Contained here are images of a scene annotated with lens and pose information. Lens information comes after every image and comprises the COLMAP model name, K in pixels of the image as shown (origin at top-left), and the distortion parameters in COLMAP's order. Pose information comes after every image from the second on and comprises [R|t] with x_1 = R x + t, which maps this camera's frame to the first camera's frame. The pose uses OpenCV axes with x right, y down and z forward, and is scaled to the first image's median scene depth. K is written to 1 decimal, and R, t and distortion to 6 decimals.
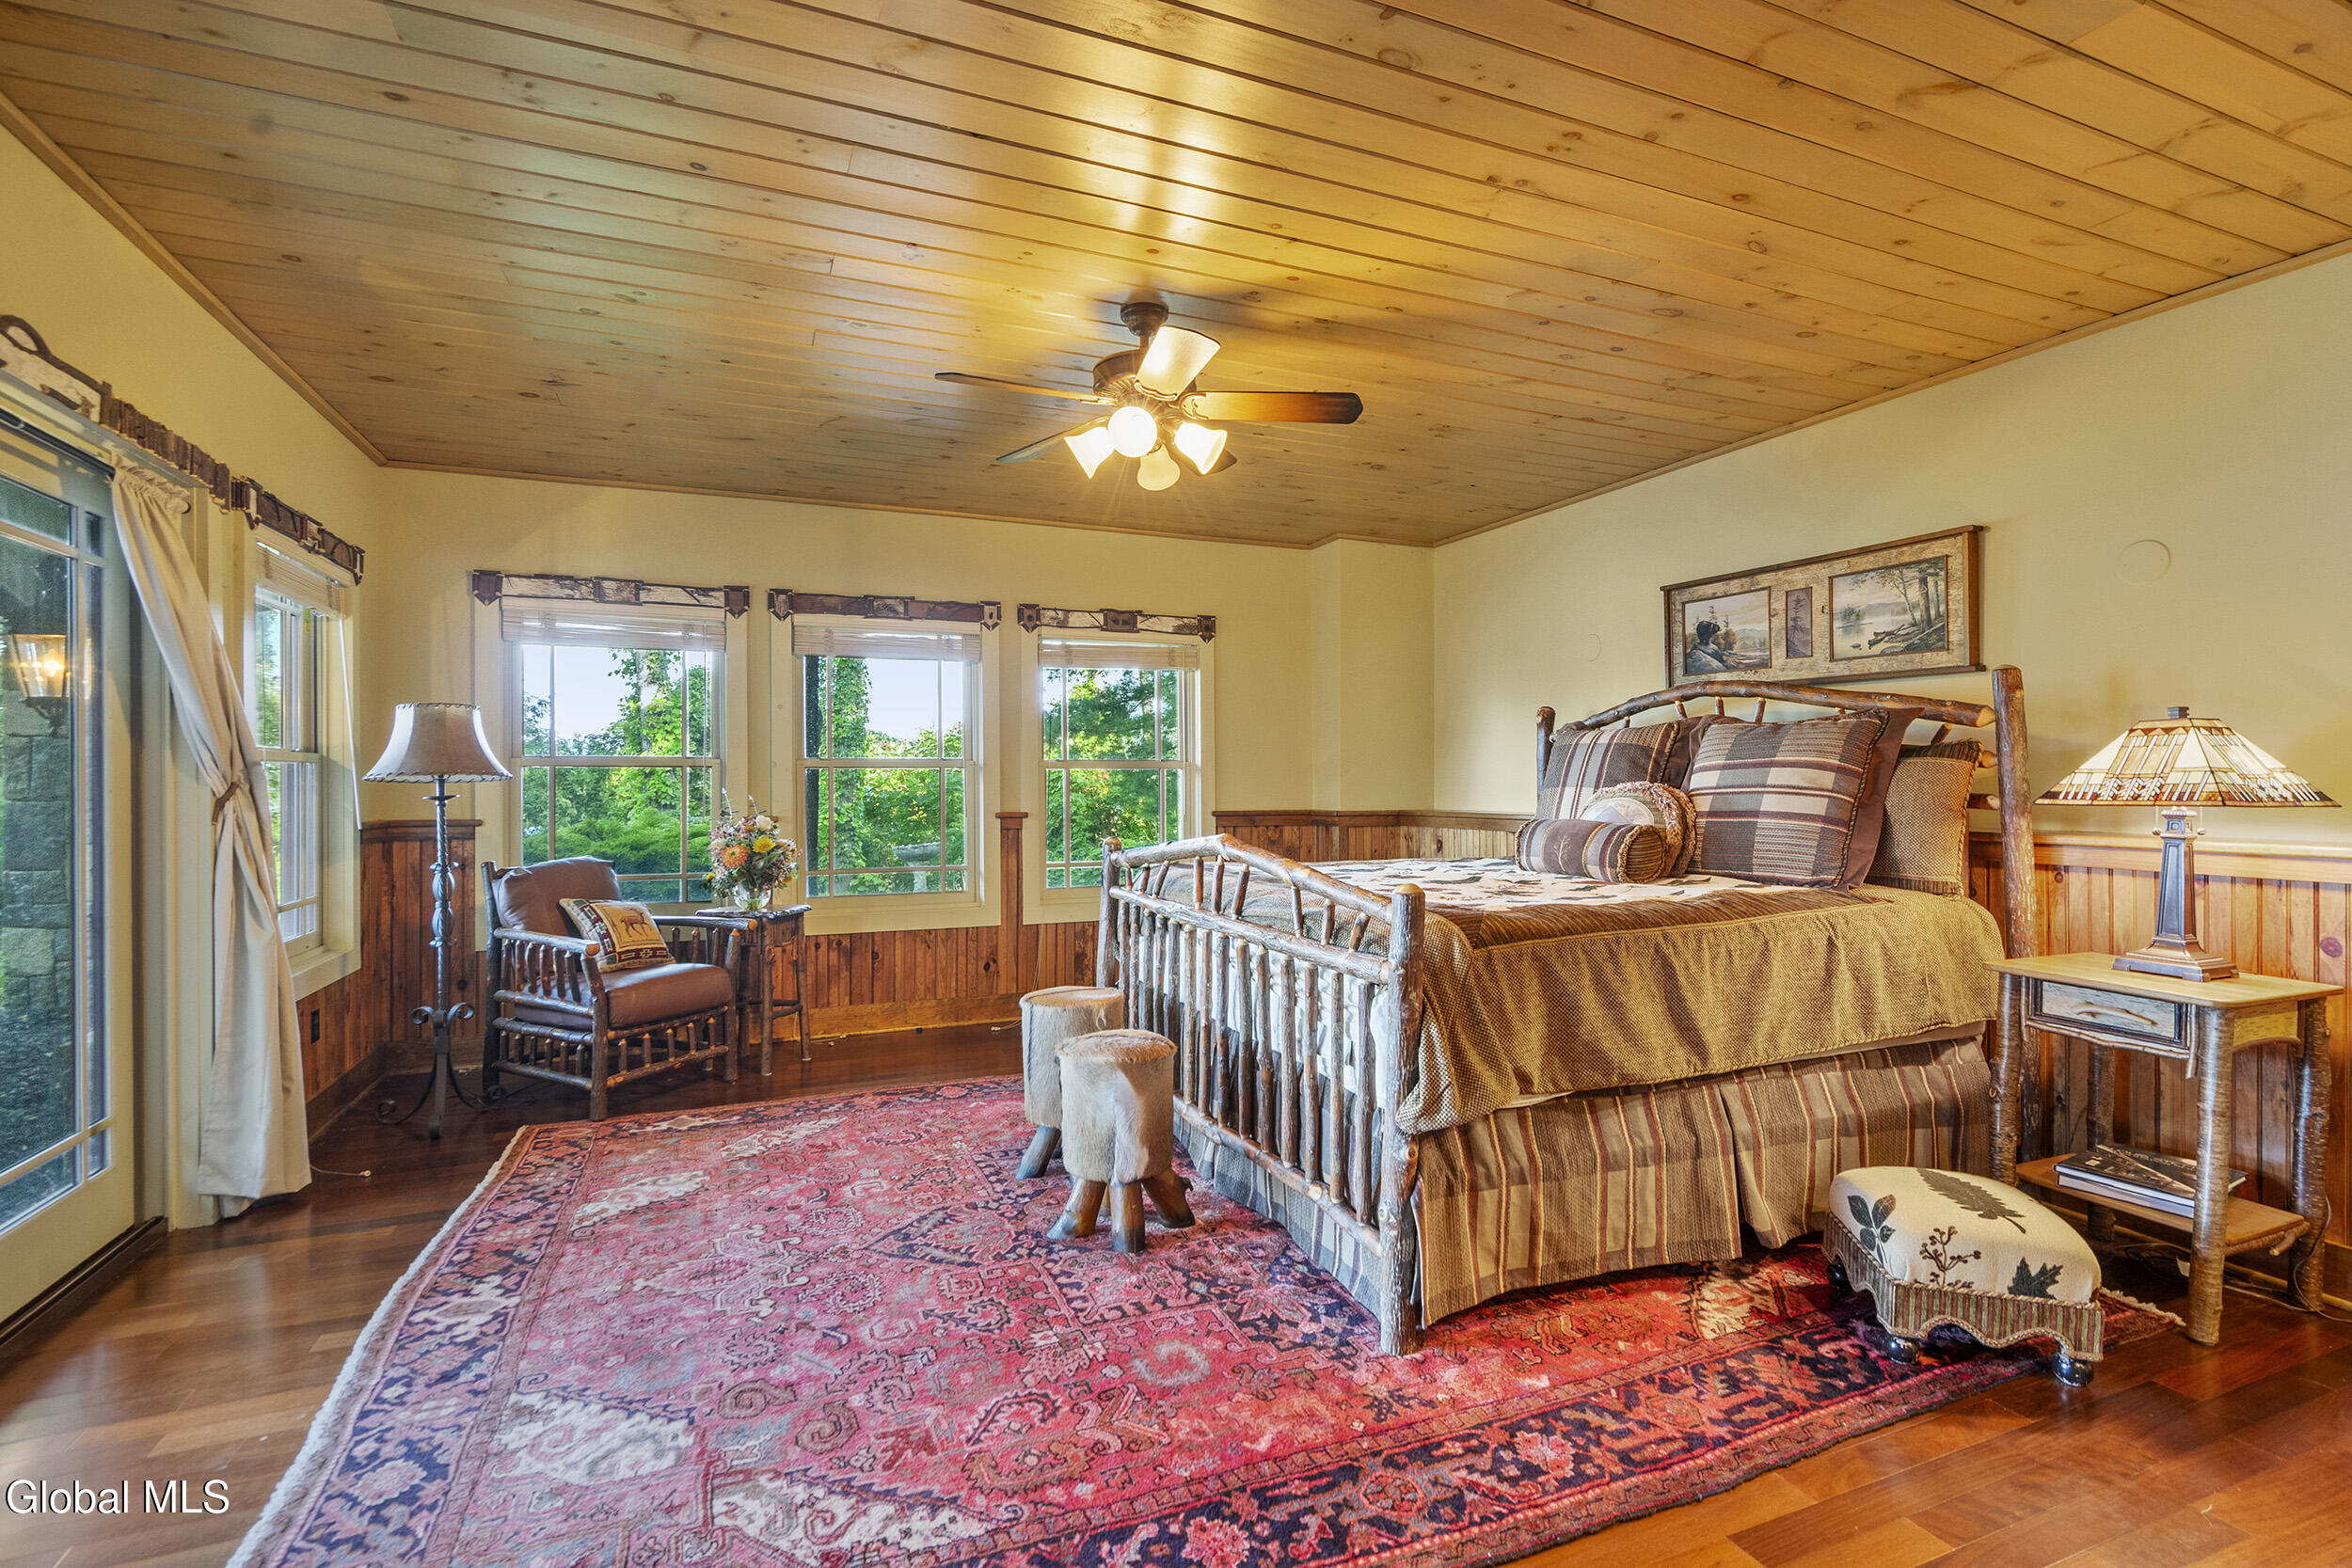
lens RADIAL K [[1077.9, 0, 1176.0], [0, 1077.9, 784.0], [0, 0, 1]] dist [-0.001798, -0.000214]
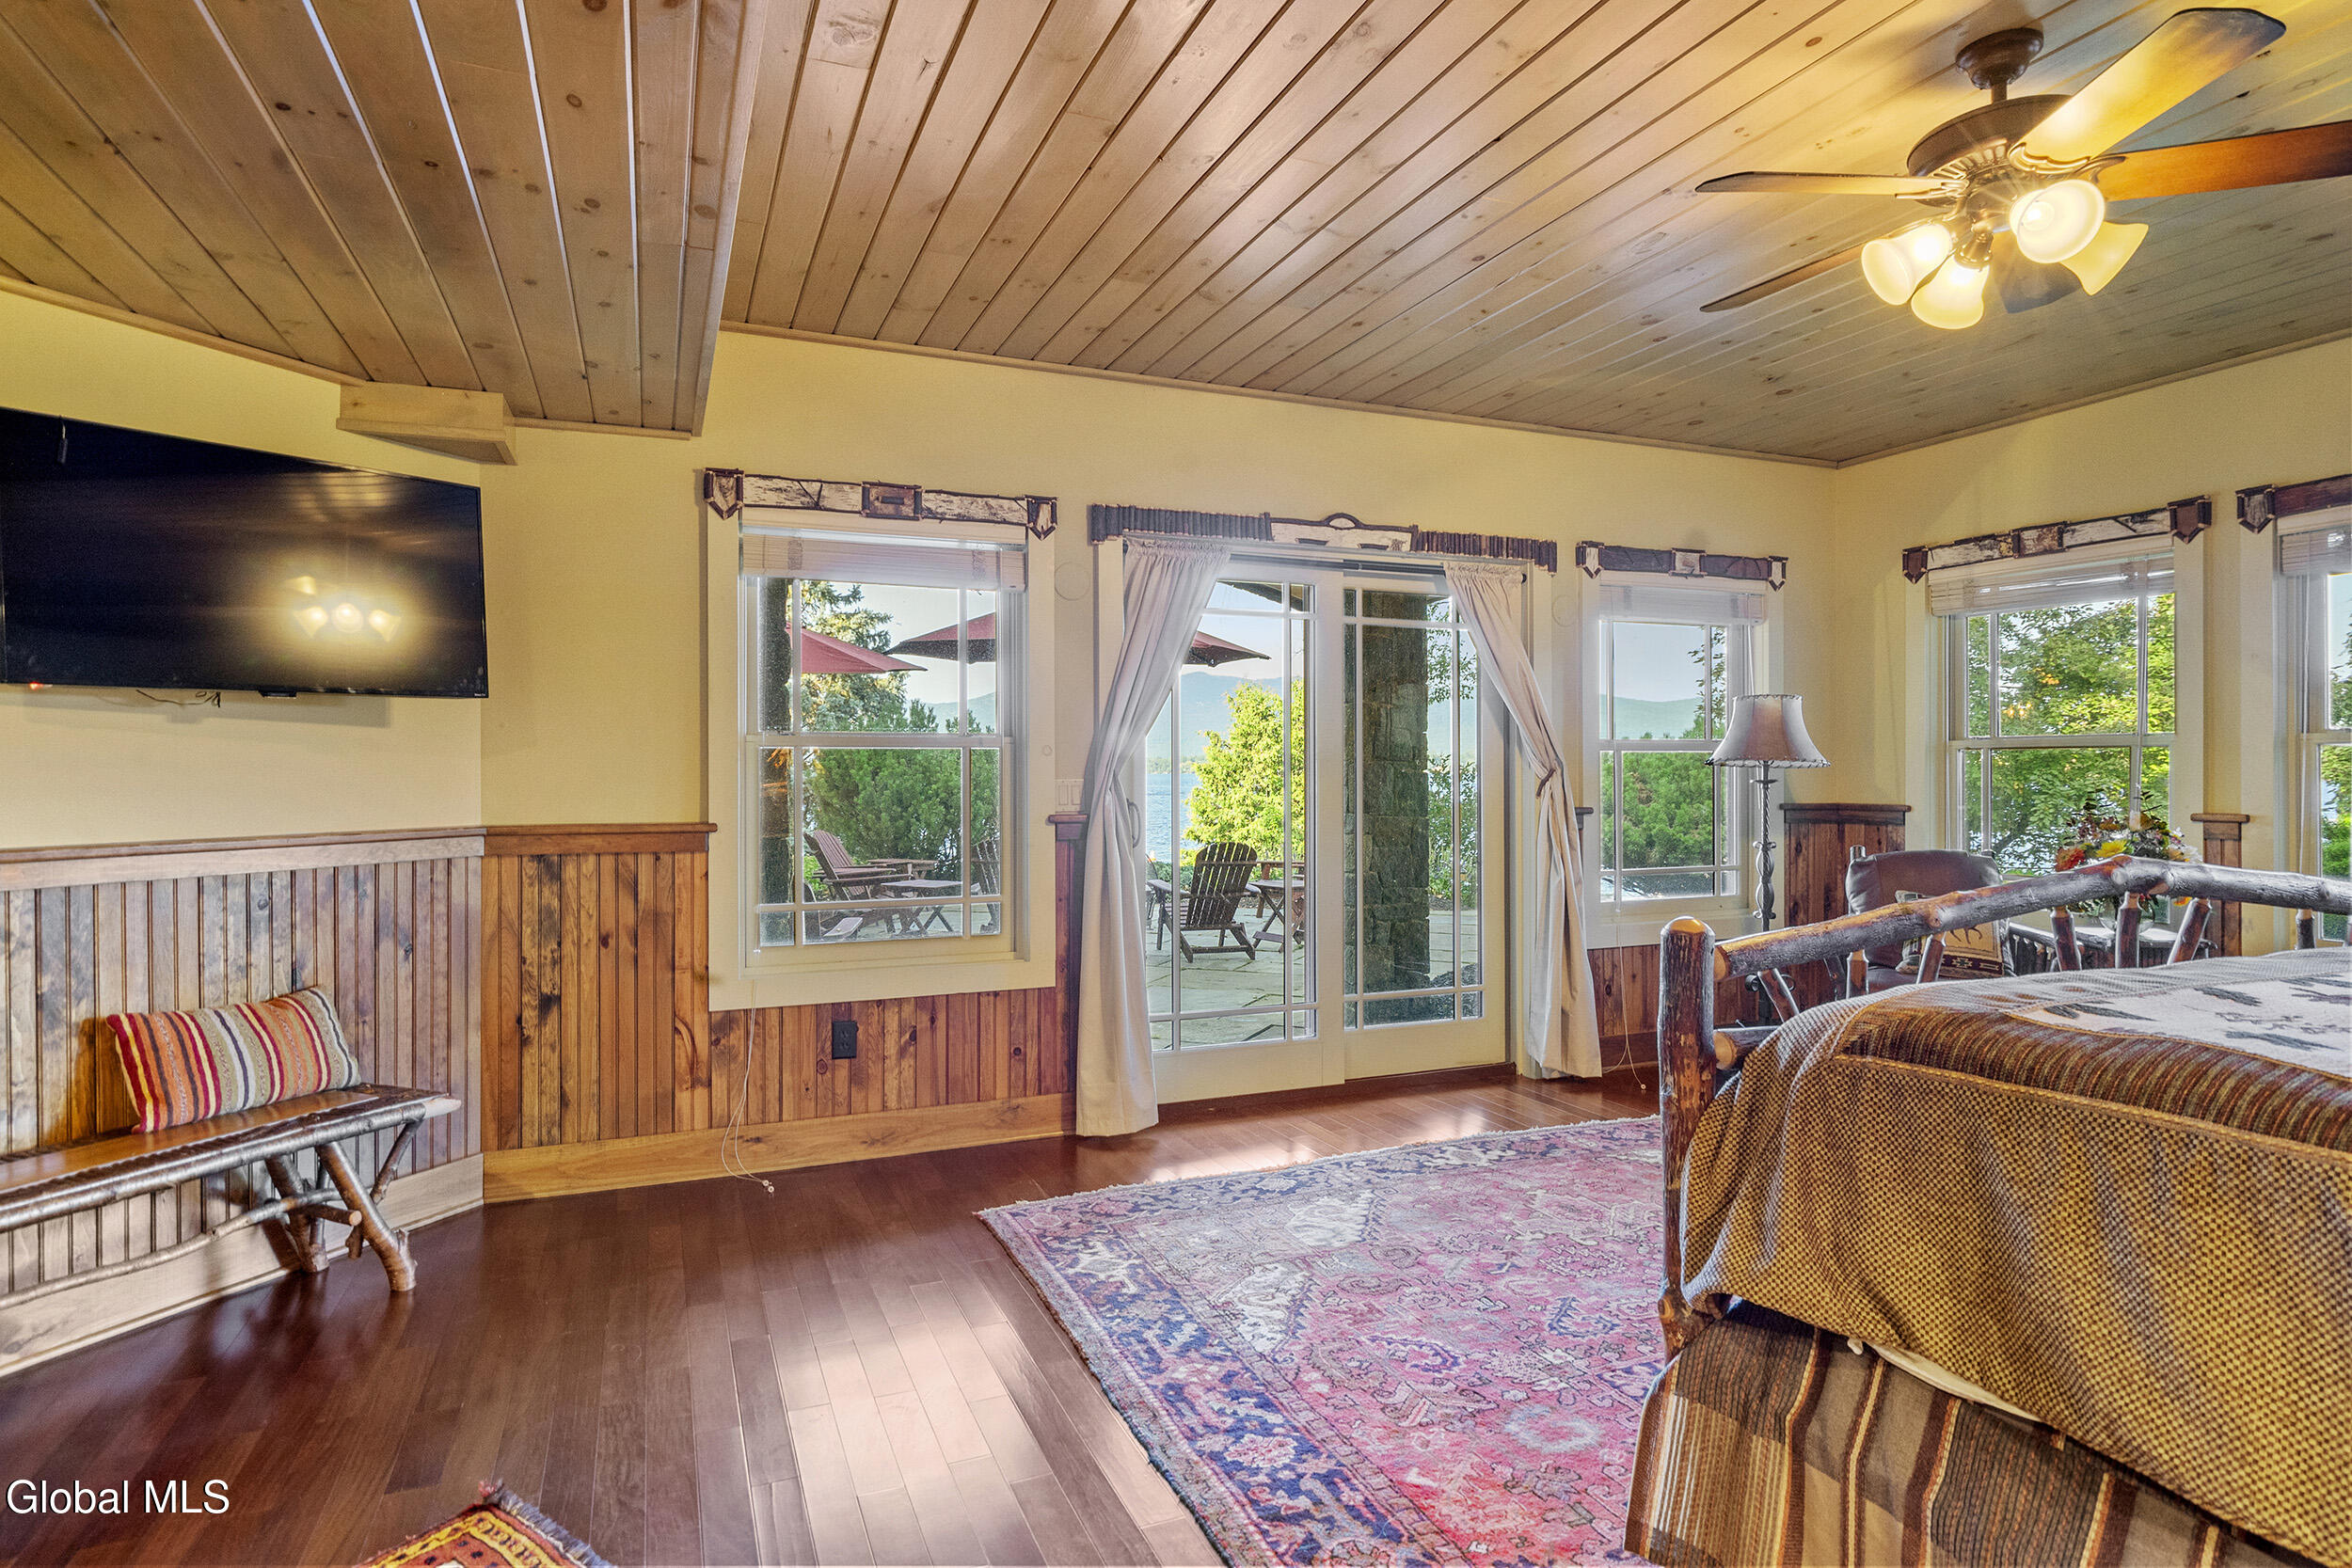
lens RADIAL K [[1269.0, 0, 1176.0], [0, 1269.0, 784.0], [0, 0, 1]] dist [-0.000761, 0.000068]
pose [[0.001592, 0.012152, -0.999925, 0.883386], [0.001702, 0.999925, 0.012154, -0.002231], [0.999997, -0.001721, 0.001572, 0.595566]]
